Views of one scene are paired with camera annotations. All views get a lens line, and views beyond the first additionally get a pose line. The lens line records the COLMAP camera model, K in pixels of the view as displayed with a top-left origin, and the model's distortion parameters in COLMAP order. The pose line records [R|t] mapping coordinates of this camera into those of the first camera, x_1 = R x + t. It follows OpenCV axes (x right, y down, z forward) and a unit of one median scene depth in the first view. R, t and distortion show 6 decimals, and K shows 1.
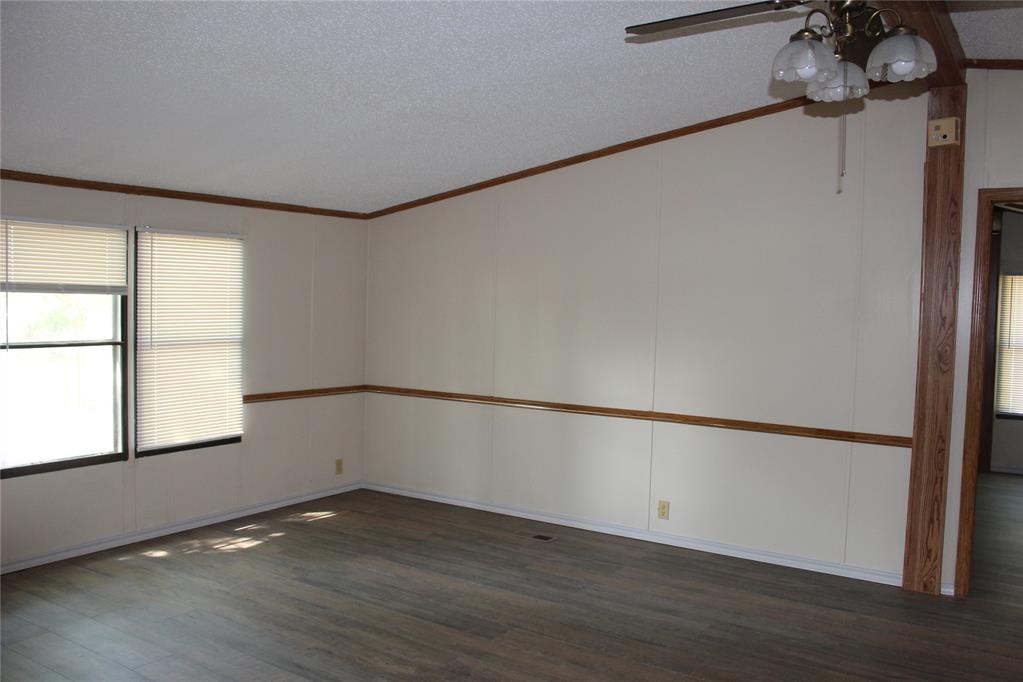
lens RADIAL K [[847.8, 0, 508.5], [0, 847.8, 360.8], [0, 0, 1]] dist [-0.167591, 0.181887]
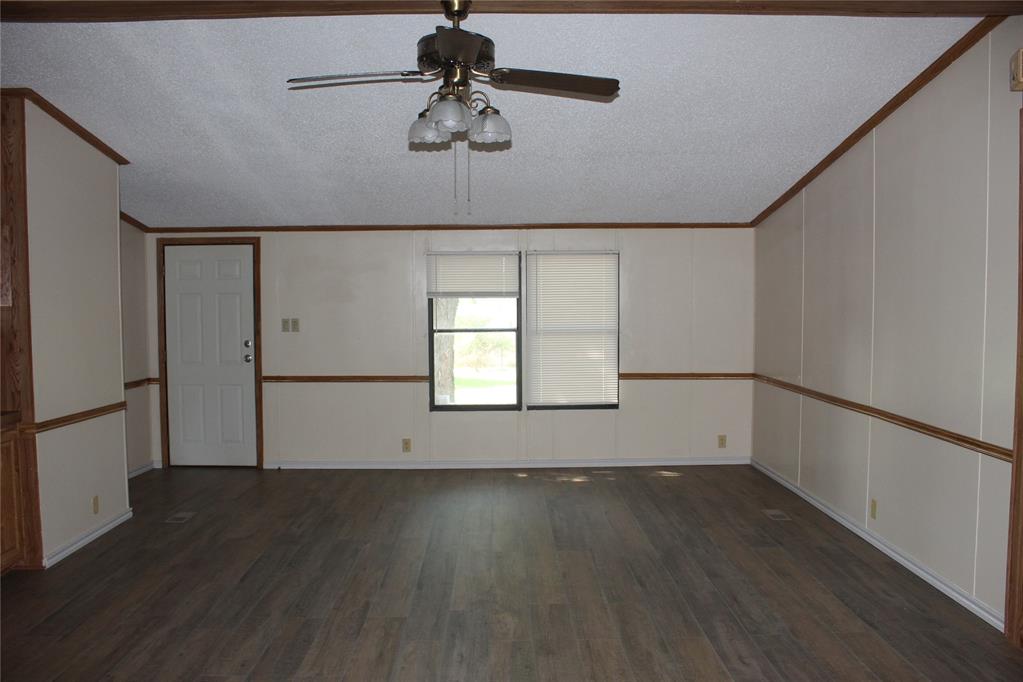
lens RADIAL K [[847.8, 0, 508.5], [0, 847.8, 360.8], [0, 0, 1]] dist [-0.167591, 0.181887]
pose [[0.569310, 0.033200, -0.821452, 0.770501], [-0.037977, 0.999180, 0.014063, 0.012363], [0.821245, 0.023190, 0.570104, 0.125382]]
